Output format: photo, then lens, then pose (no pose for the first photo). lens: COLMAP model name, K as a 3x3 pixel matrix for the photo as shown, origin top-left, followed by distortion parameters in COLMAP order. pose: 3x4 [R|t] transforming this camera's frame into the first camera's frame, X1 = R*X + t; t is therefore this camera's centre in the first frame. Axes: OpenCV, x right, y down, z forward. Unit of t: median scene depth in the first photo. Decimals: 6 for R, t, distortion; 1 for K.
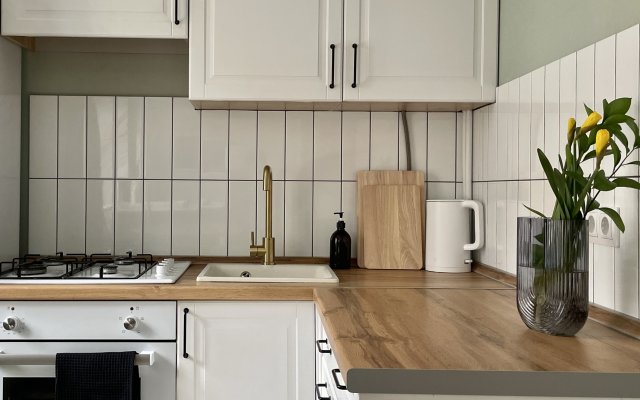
lens RADIAL K [[791.2, 0, 282.7], [0, 791.2, 178.8], [0, 0, 1]] dist [0.051811, 0.000000]
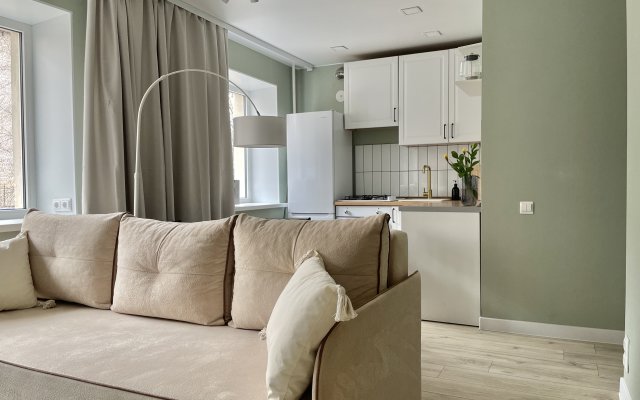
lens RADIAL K [[486.6, 0, 337.7], [0, 486.6, 202.9], [0, 0, 1]] dist [0.062343, -0.008493]
pose [[0.907840, -0.001751, -0.419313, 0.469386], [0.022524, 0.998751, 0.044596, 0.037140], [0.418711, -0.049931, 0.906746, -0.868006]]
